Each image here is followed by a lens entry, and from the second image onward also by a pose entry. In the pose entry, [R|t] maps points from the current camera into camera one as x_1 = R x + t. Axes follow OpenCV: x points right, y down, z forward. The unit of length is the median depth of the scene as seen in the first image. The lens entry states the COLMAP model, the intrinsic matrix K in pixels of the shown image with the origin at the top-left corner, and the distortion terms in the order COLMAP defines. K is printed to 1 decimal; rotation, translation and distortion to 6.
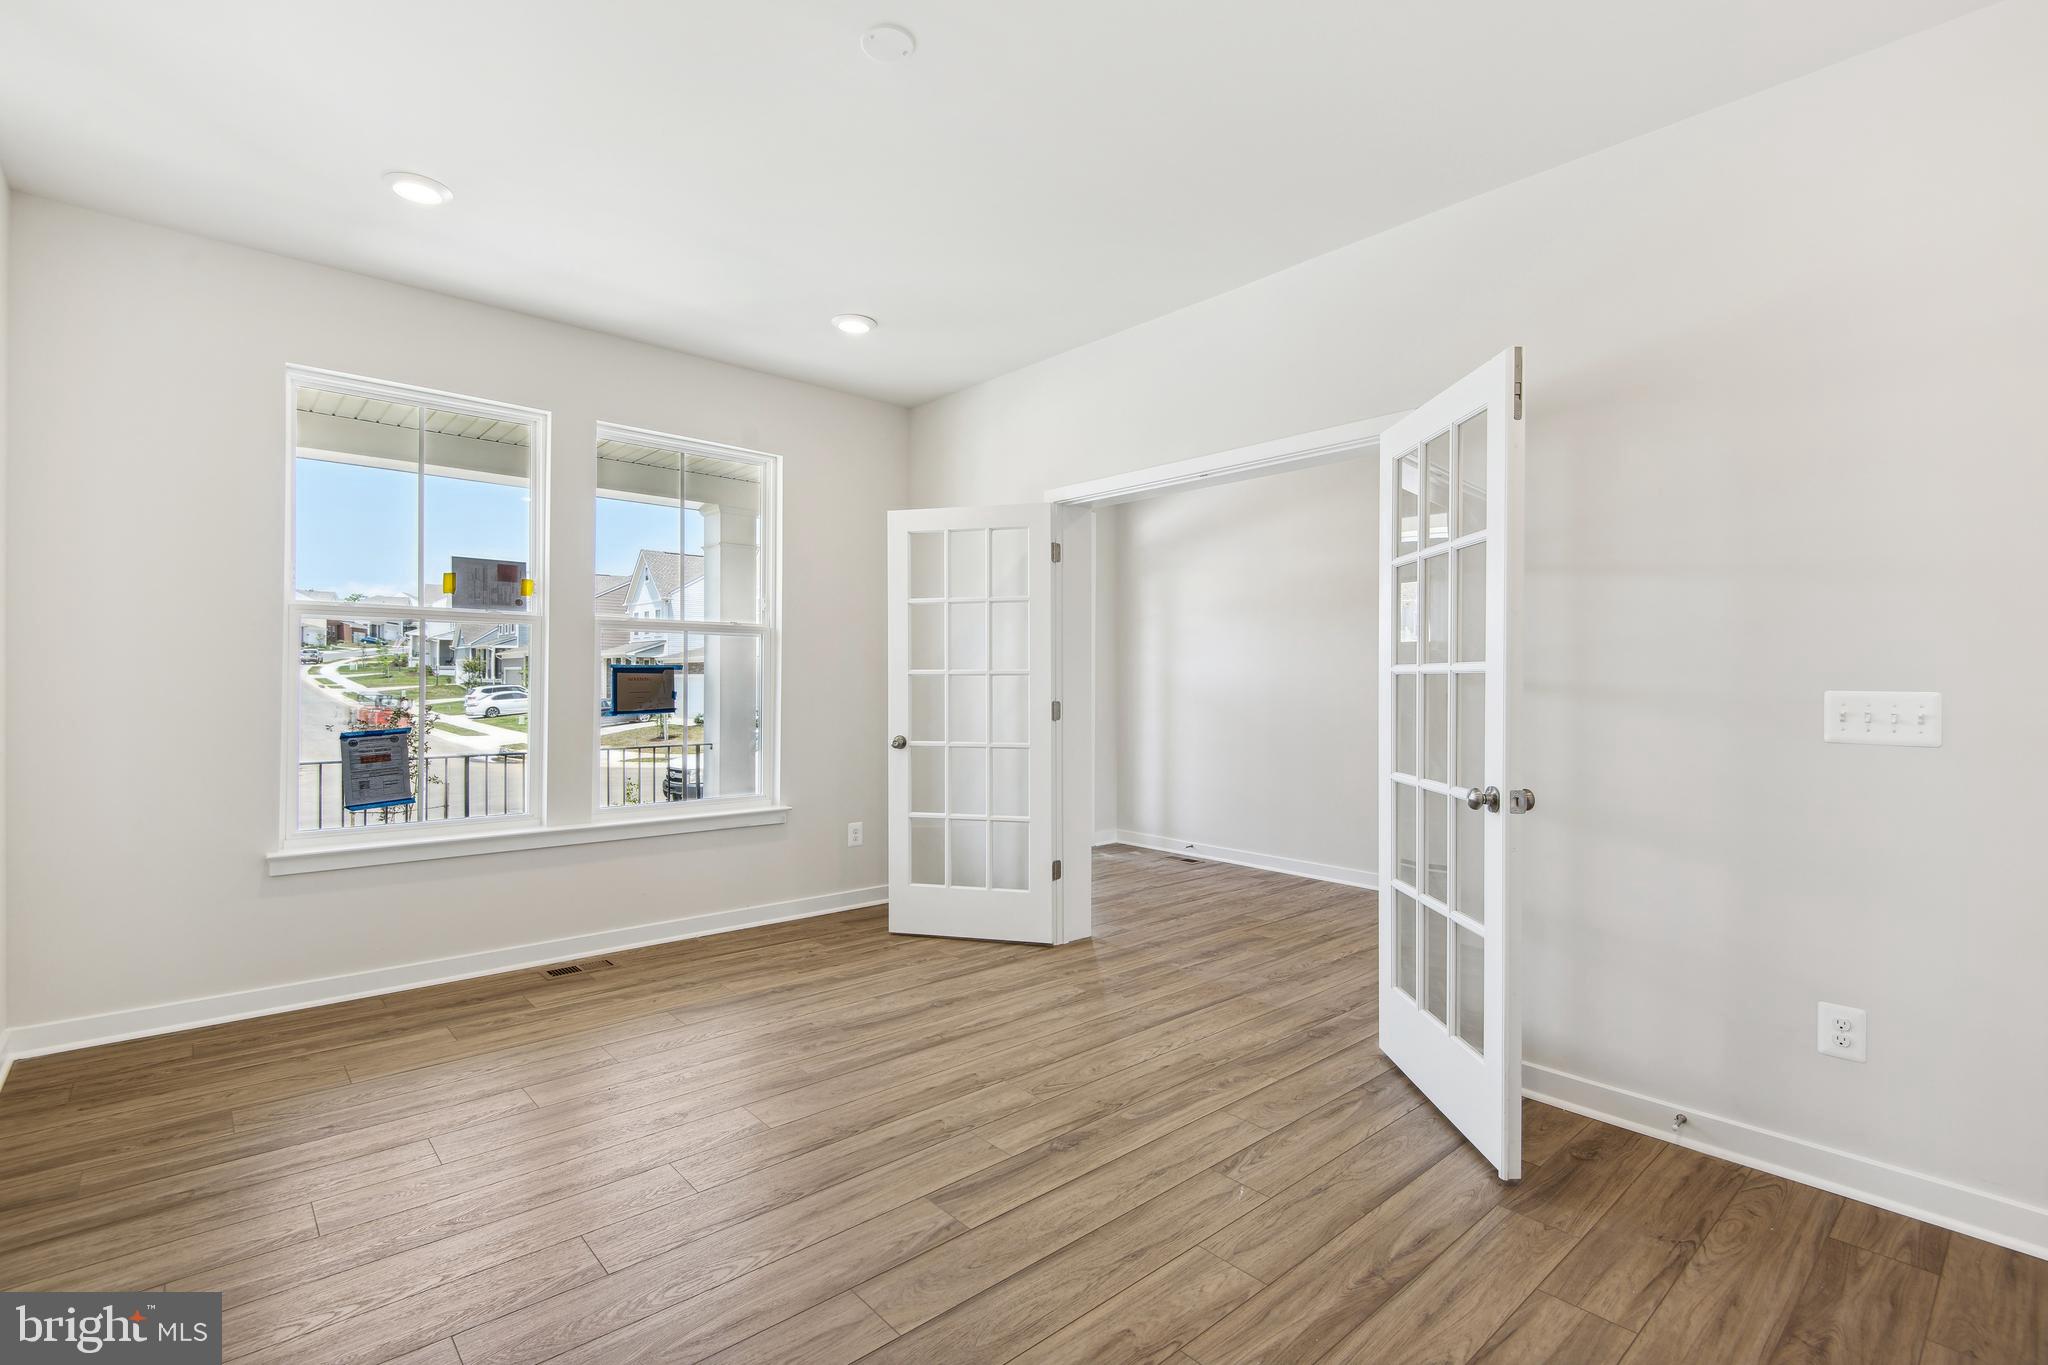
lens RADIAL K [[948.6, 0, 1022.0], [0, 948.6, 676.0], [0, 0, 1]] dist [0.016053, -0.012952]
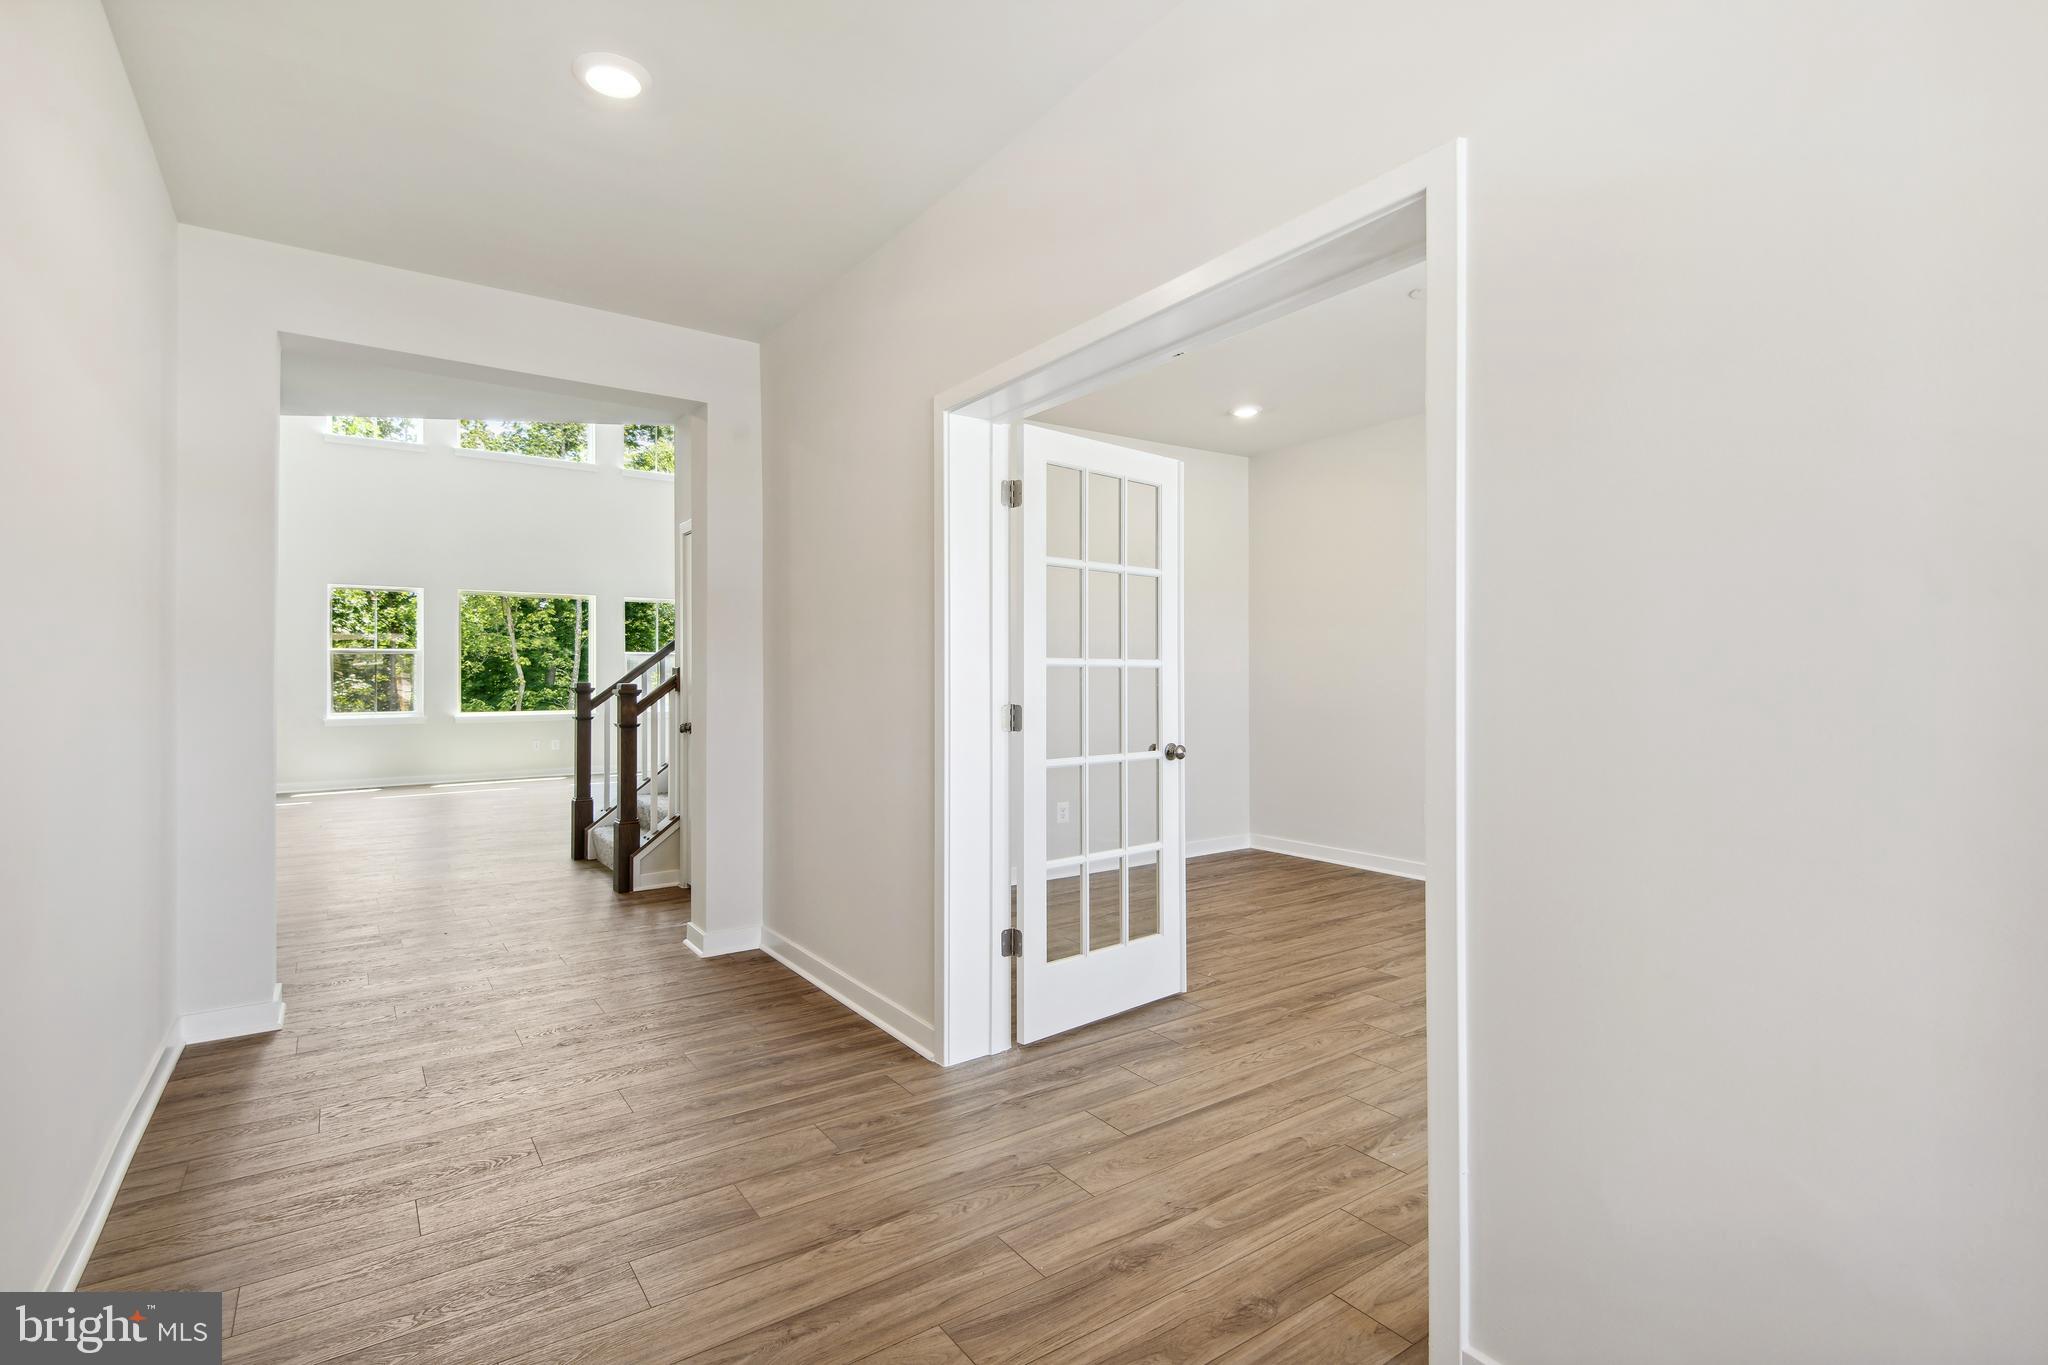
lens RADIAL K [[948.6, 0, 1022.0], [0, 948.6, 676.0], [0, 0, 1]] dist [0.016053, -0.012952]
pose [[-0.992852, -0.001277, 0.119345, 0.246412], [-0.001628, 0.999995, -0.002838, 0.010859], [-0.119340, -0.003012, -0.992849, 1.853787]]
